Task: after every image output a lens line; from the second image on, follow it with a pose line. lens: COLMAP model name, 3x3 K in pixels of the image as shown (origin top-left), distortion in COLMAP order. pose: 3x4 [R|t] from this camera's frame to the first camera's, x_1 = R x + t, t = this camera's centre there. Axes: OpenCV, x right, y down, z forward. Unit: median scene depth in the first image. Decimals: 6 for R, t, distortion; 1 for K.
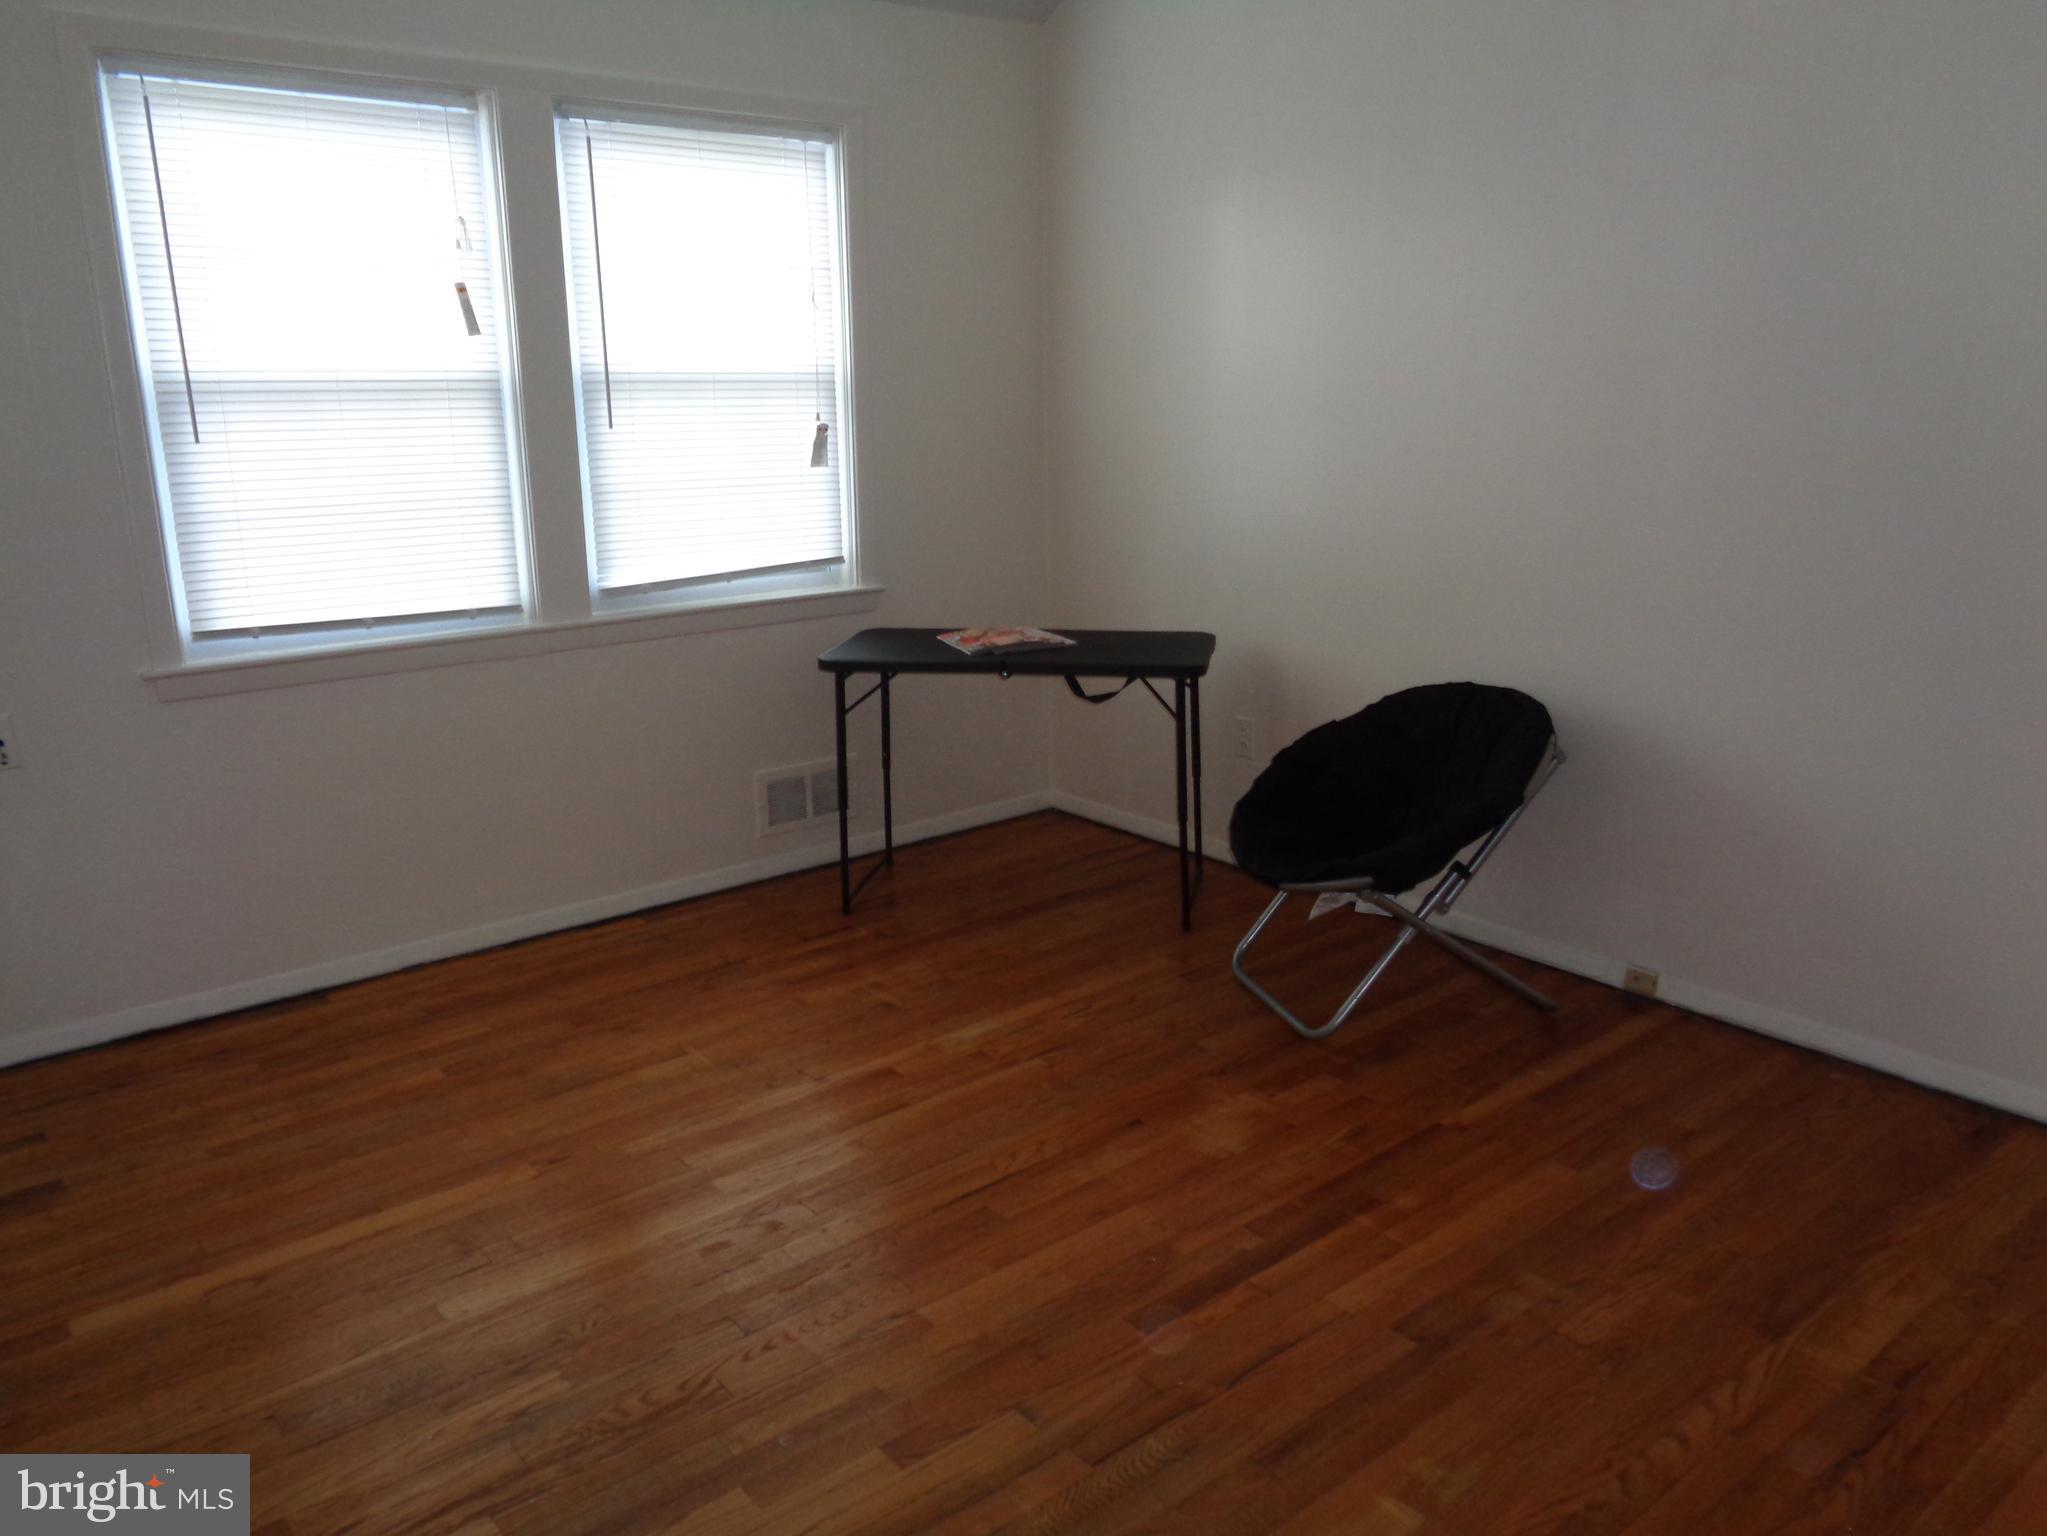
lens RADIAL K [[1544.5, 0, 1025.5], [0, 1544.5, 783.7], [0, 0, 1]] dist [-0.007062, 0.002216]
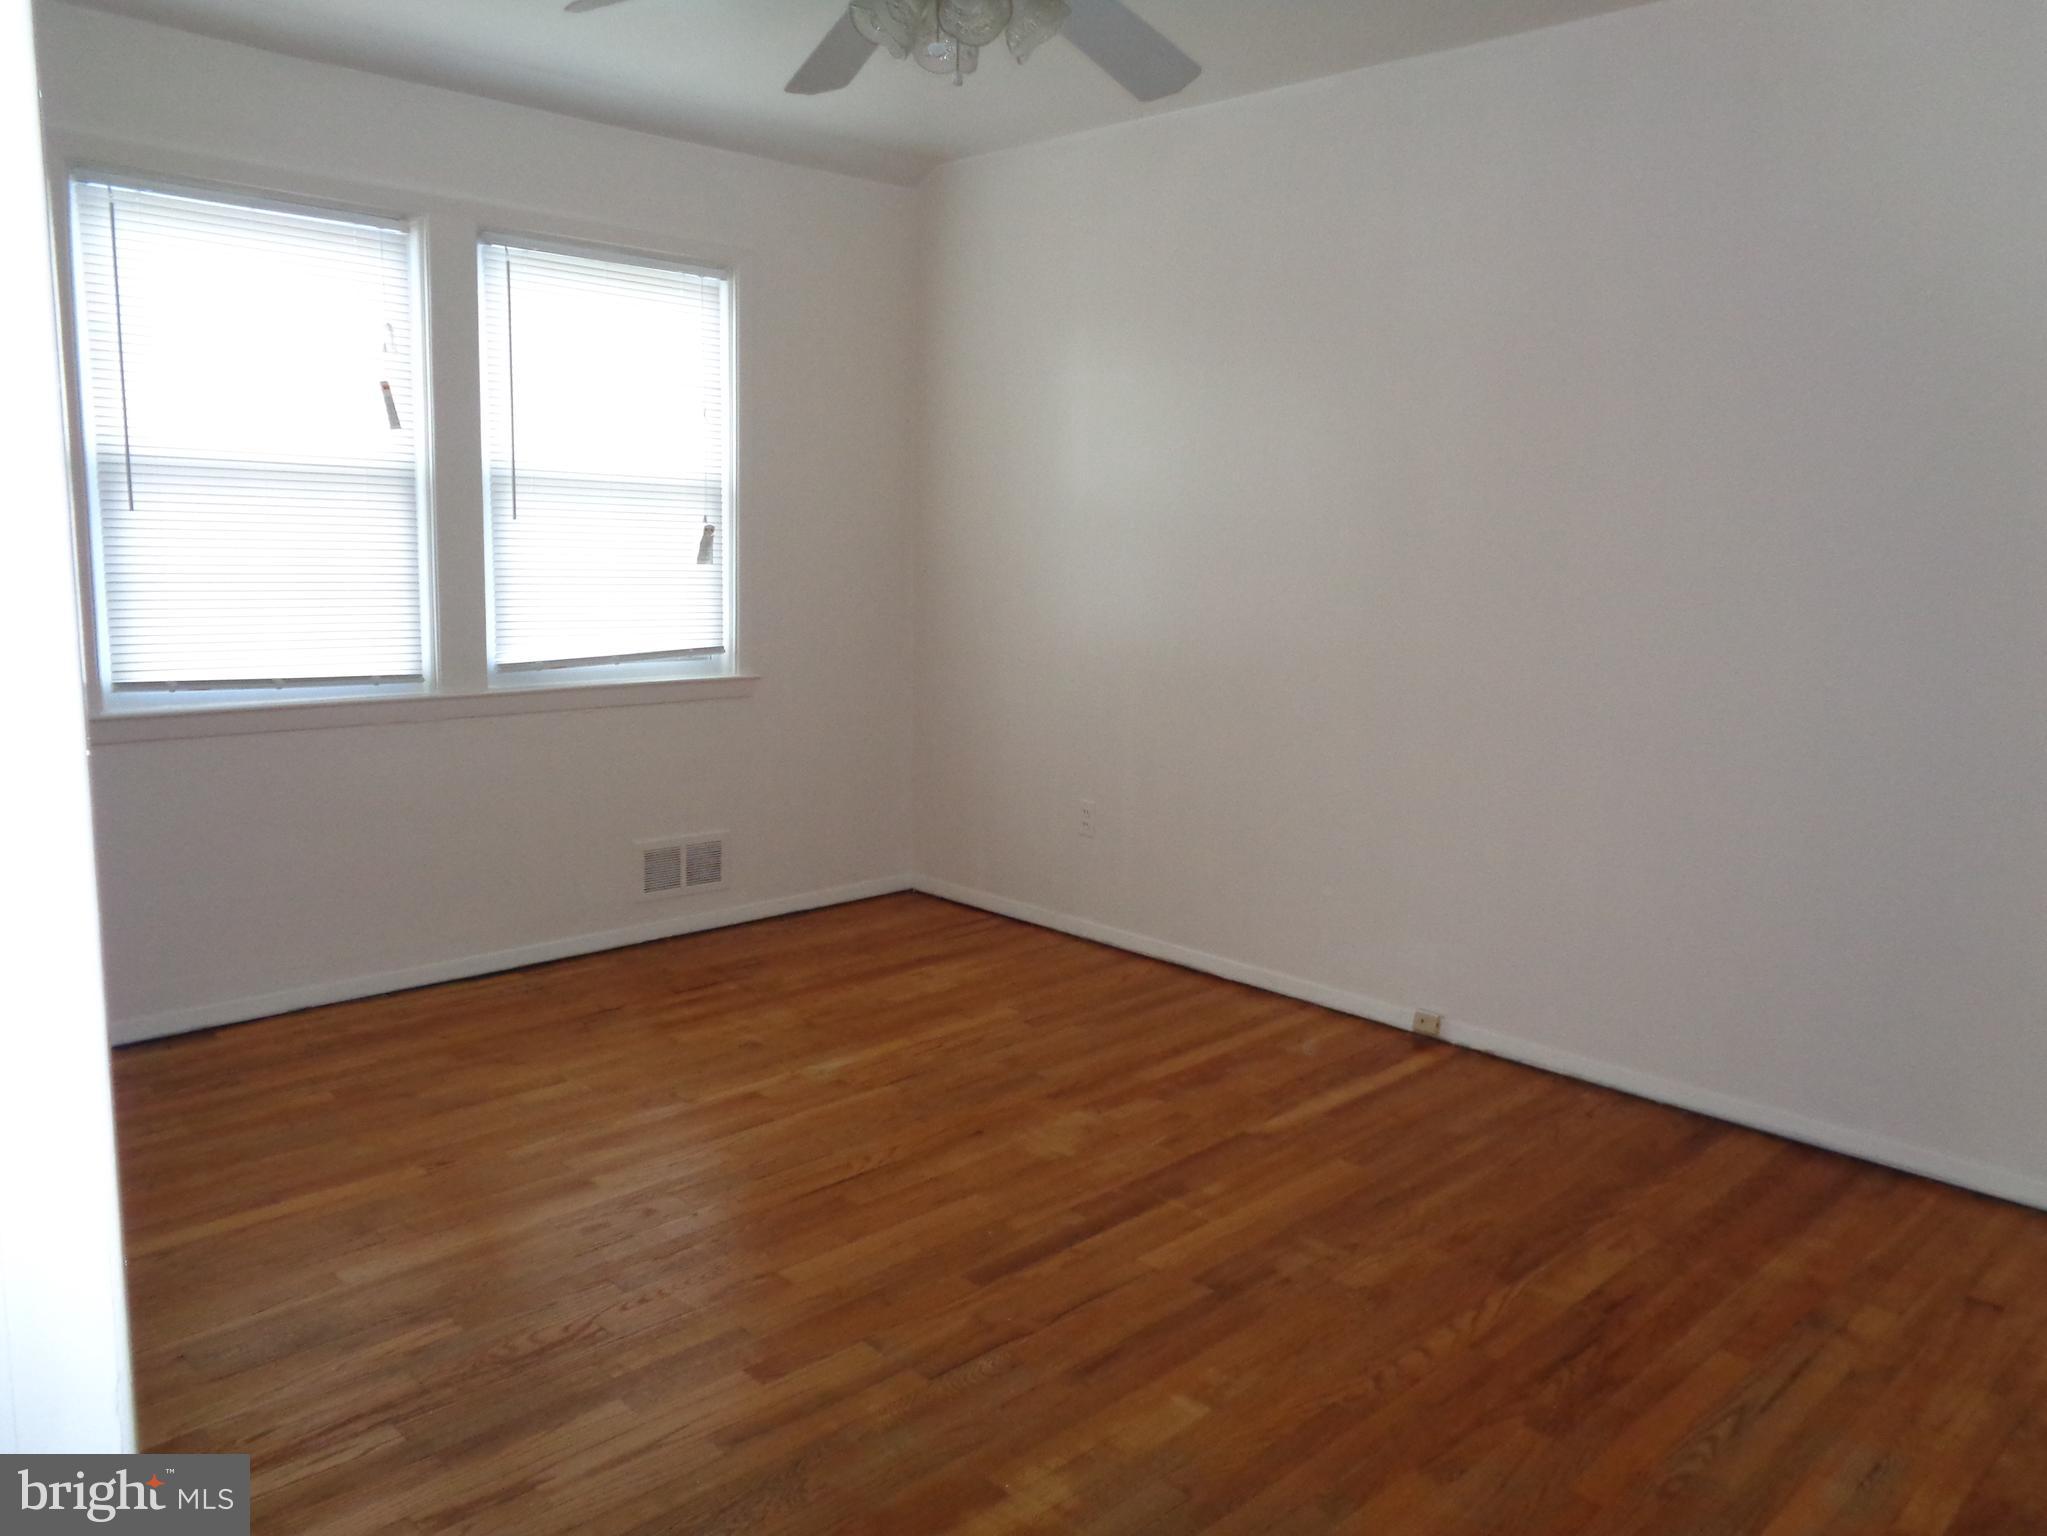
lens RADIAL K [[1544.5, 0, 1036.4], [0, 1544.5, 771.6], [0, 0, 1]] dist [-0.007062, 0.002216]
pose [[0.995424, 0.021847, 0.093022, 0.003057], [-0.012285, 0.994693, -0.102150, 0.065981], [-0.094760, 0.100540, 0.990410, -0.122327]]
